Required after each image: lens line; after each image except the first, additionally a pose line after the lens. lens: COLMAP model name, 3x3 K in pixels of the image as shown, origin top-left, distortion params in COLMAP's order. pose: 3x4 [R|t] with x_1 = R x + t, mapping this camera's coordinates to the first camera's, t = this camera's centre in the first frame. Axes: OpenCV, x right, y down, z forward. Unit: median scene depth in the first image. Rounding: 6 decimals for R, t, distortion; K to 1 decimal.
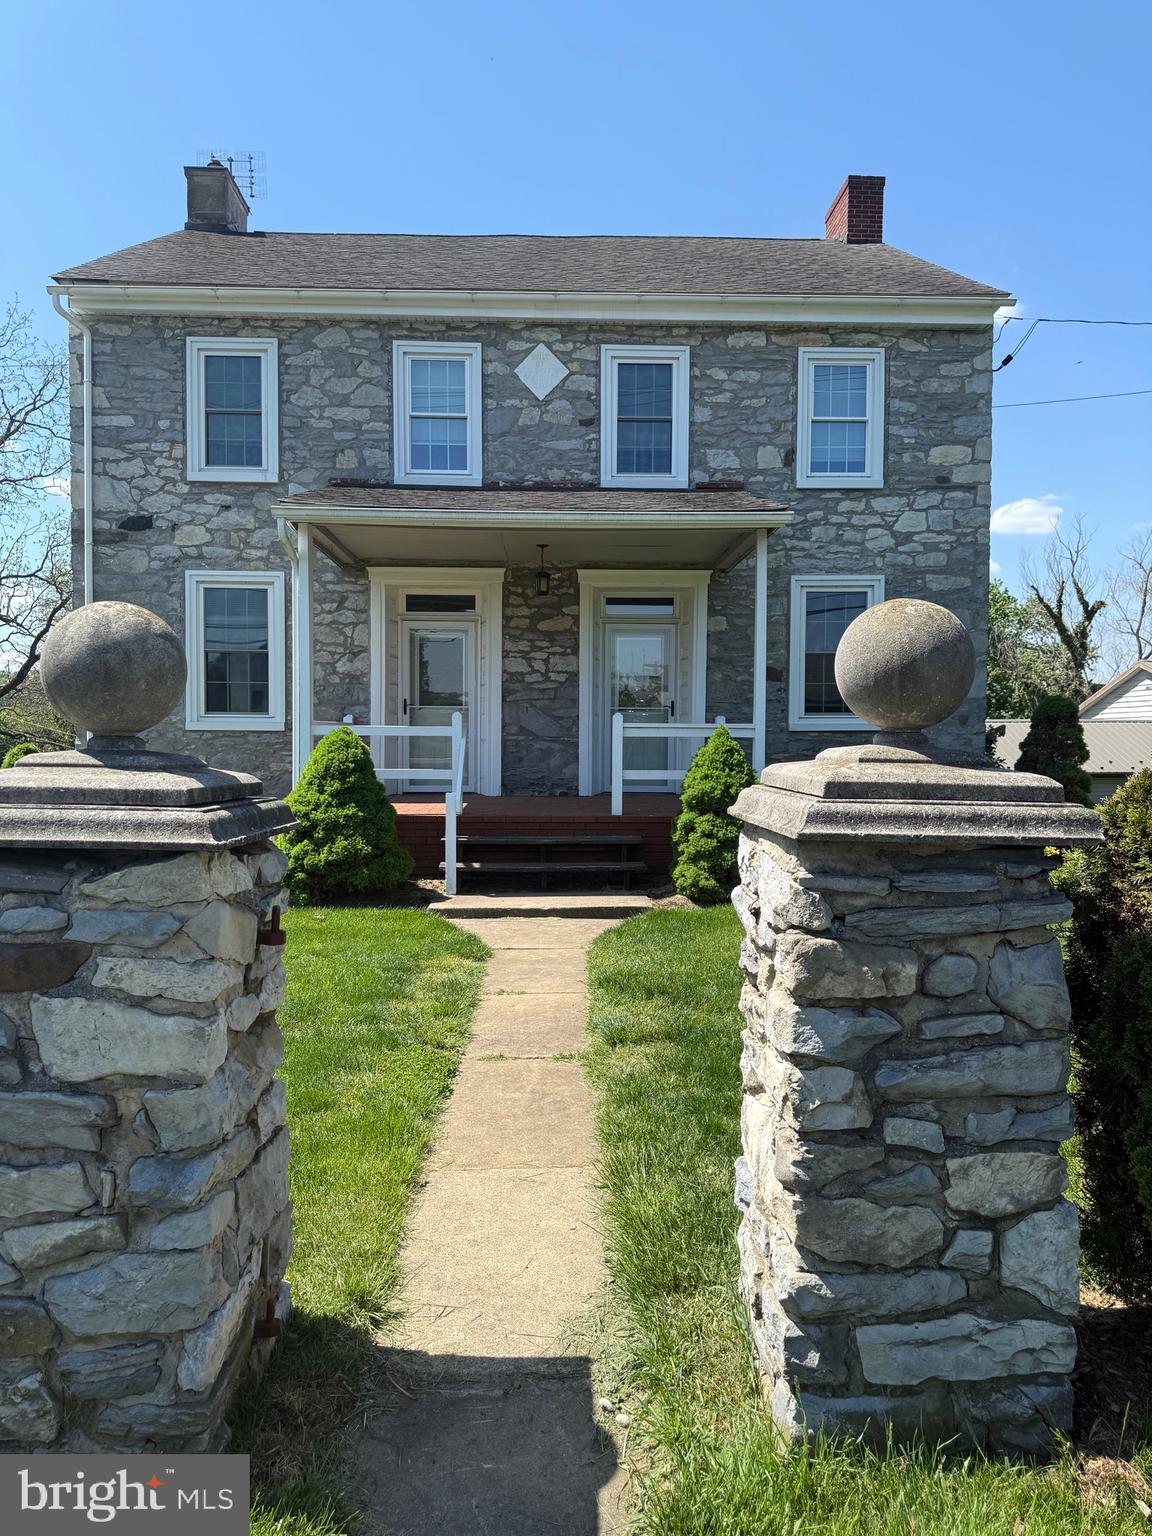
lens RADIAL K [[1088.1, 0, 573.4], [0, 1088.1, 766.3], [0, 0, 1]] dist [0.057527, -0.064923]
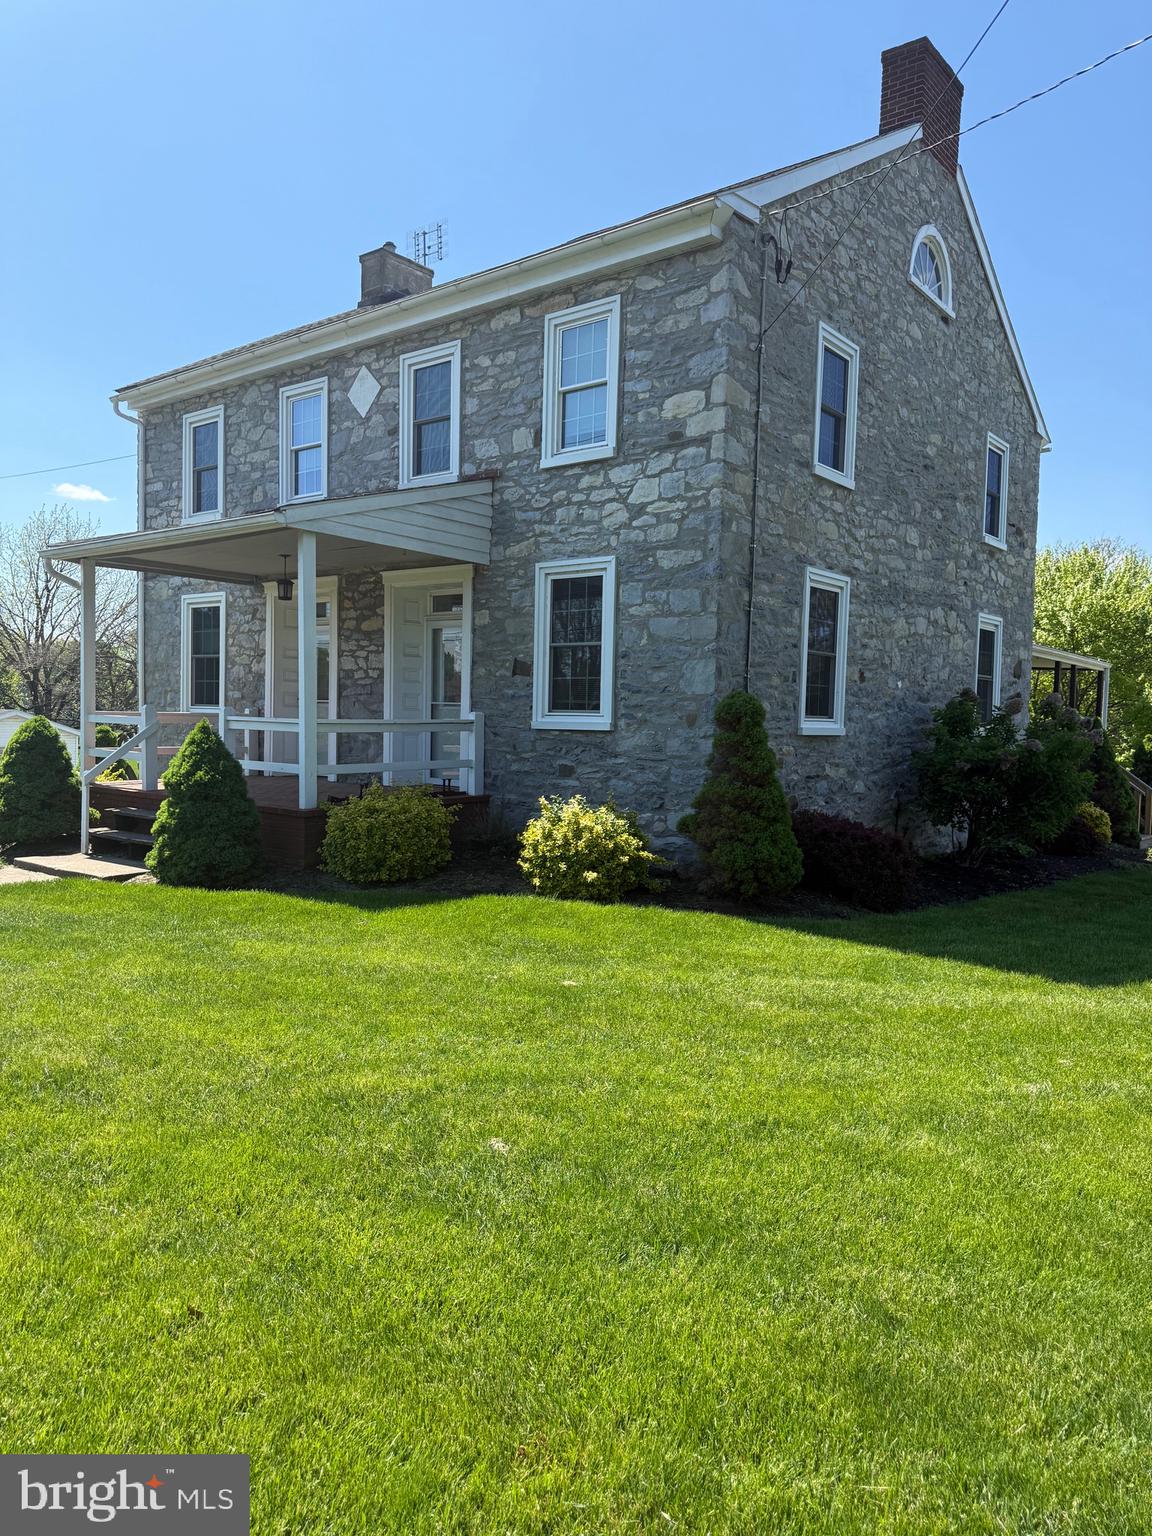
lens RADIAL K [[1088.1, 0, 582.9], [0, 1088.1, 772.6], [0, 0, 1]] dist [0.057527, -0.064923]
pose [[0.743369, 0.053948, -0.666703, 0.861702], [-0.043632, 0.998530, 0.032150, -0.027780], [0.667457, 0.005190, 0.744630, 0.332747]]
